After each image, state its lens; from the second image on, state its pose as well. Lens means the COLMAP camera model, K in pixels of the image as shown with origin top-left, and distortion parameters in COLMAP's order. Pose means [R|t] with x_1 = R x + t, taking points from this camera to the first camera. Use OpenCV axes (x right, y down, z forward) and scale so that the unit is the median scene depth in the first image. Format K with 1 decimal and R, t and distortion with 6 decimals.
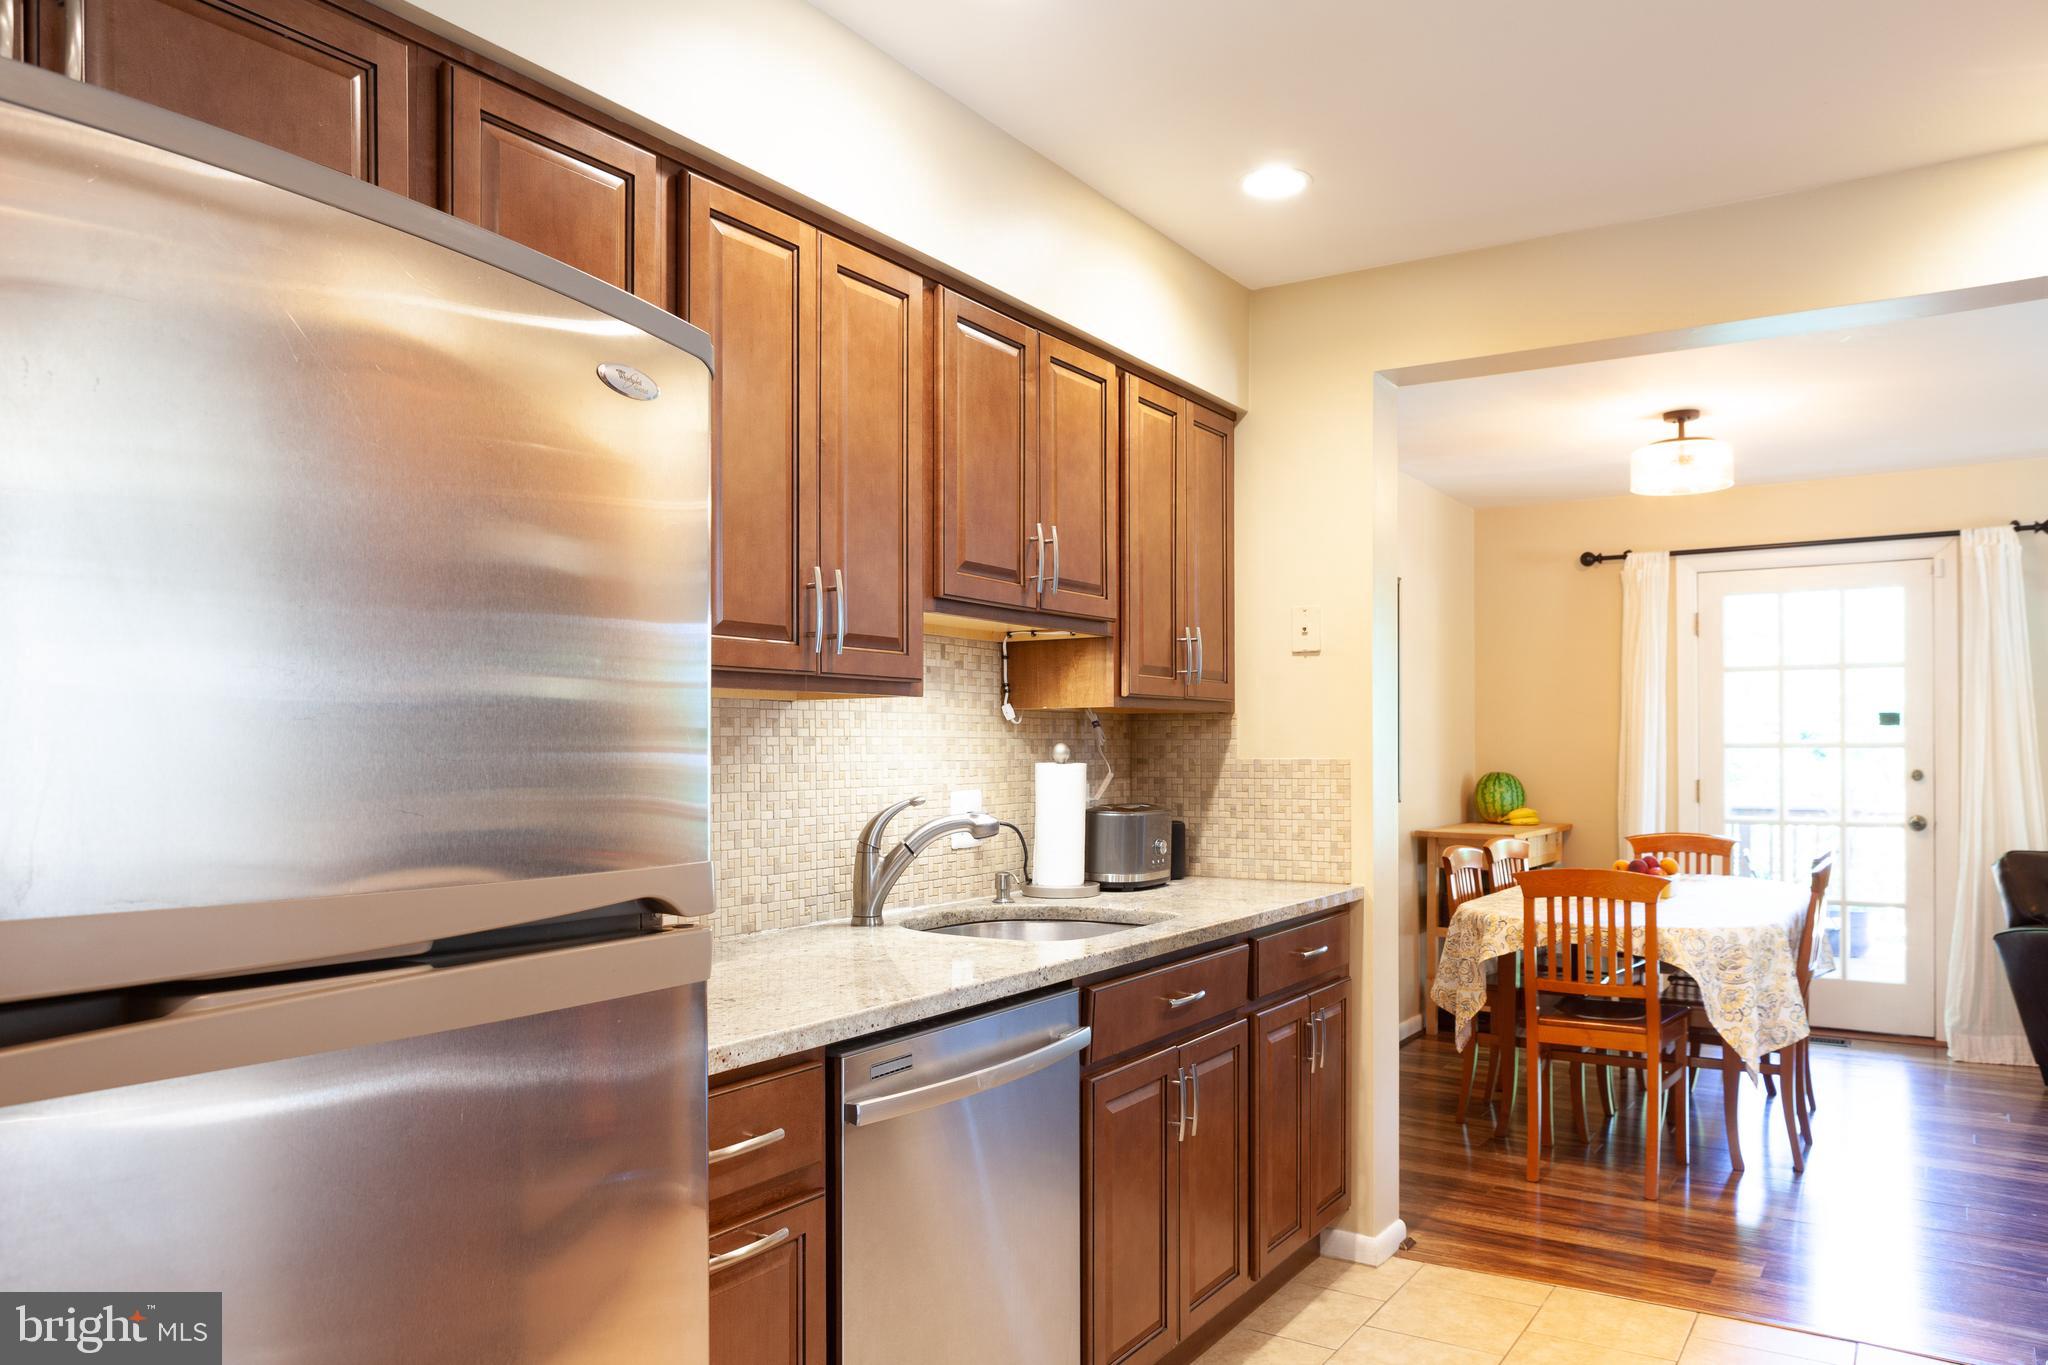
lens RADIAL K [[1420.4, 0, 1026.0], [0, 1420.4, 754.8], [0, 0, 1]] dist [0.002450, -0.001306]
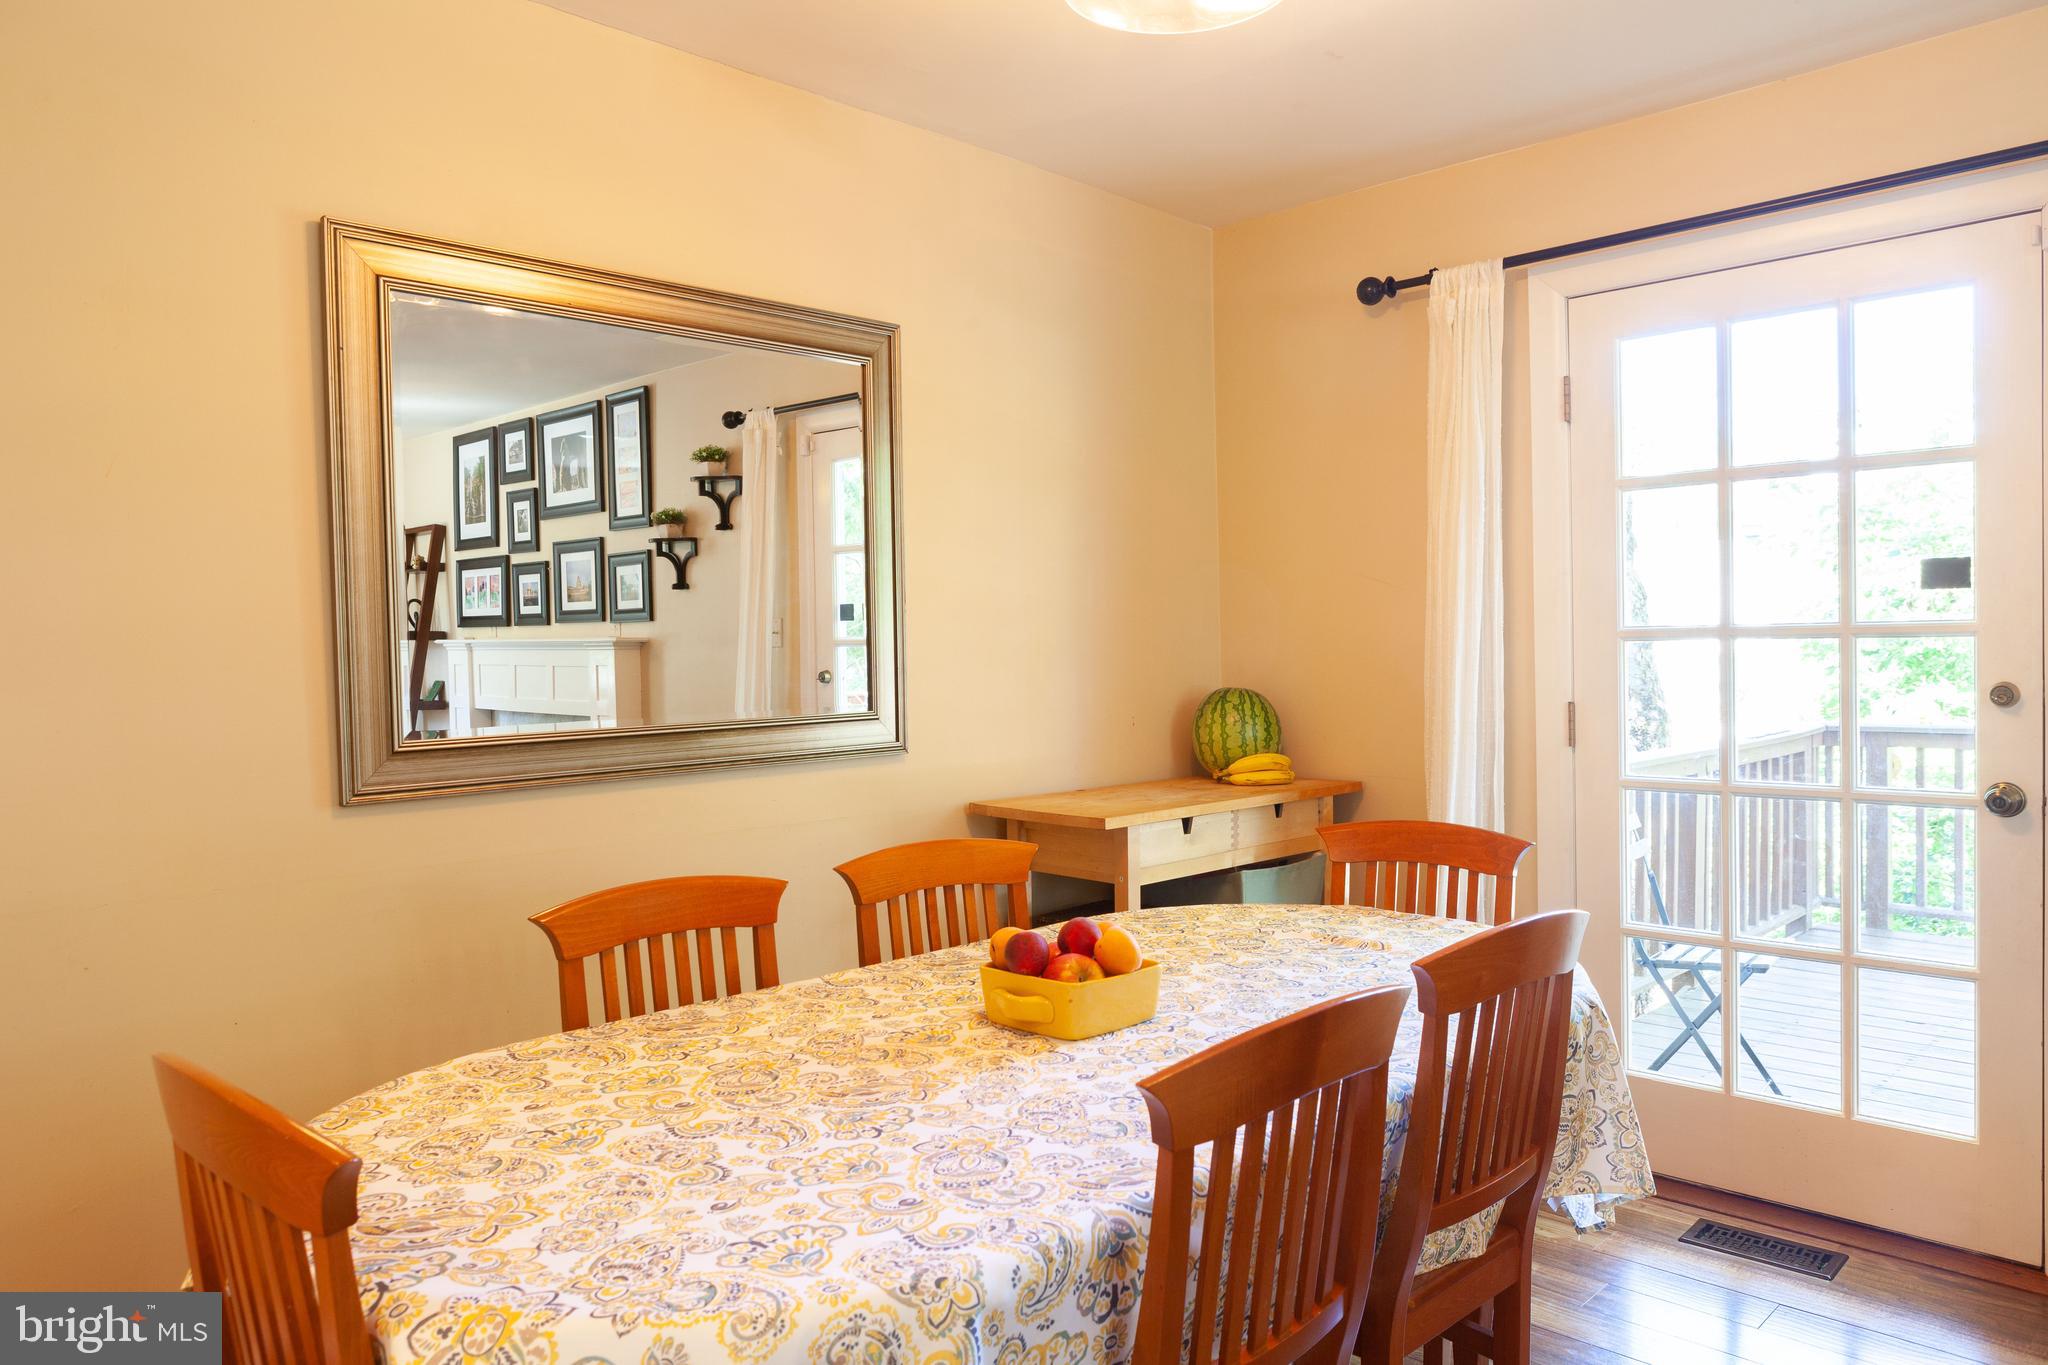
lens RADIAL K [[1373.7, 0, 1024.0], [0, 1373.7, 682.5], [0, 0, 1]] dist [-0.024933, 0.007352]
pose [[0.977296, -0.008517, -0.211708, 0.386786], [0.012858, 0.999734, 0.019137, -0.001544], [0.211489, -0.021425, 0.977146, 0.477968]]
